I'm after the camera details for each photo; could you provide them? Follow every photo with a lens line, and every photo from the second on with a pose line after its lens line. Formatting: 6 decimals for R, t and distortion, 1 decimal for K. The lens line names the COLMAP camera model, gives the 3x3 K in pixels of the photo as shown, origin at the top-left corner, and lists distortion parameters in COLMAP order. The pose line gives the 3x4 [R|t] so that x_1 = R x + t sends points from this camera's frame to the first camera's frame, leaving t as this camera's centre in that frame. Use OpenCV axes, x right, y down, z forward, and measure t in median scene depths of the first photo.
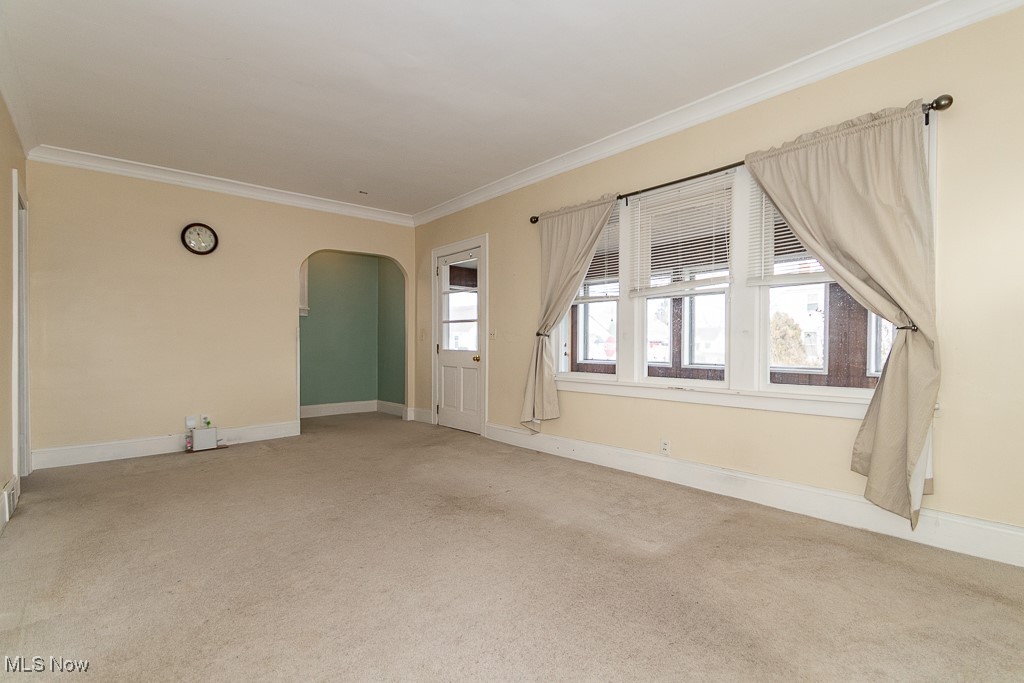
lens RADIAL K [[477.2, 0, 506.4], [0, 477.2, 350.0], [0, 0, 1]] dist [0.002172, -0.000696]
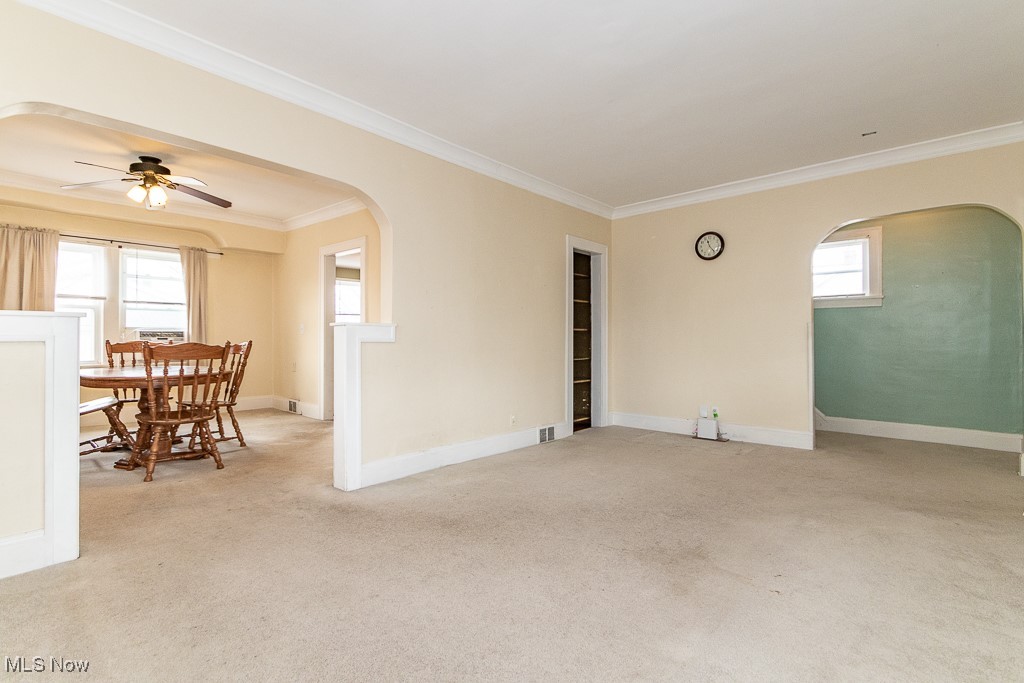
lens RADIAL K [[469.6, 0, 501.6], [0, 469.6, 336.3], [0, 0, 1]] dist [0.002214, -0.000422]
pose [[0.119593, -0.006189, -0.992804, 0.374625], [-0.015495, 0.999847, -0.008100, -0.008382], [0.992702, 0.016352, 0.119479, 0.401996]]
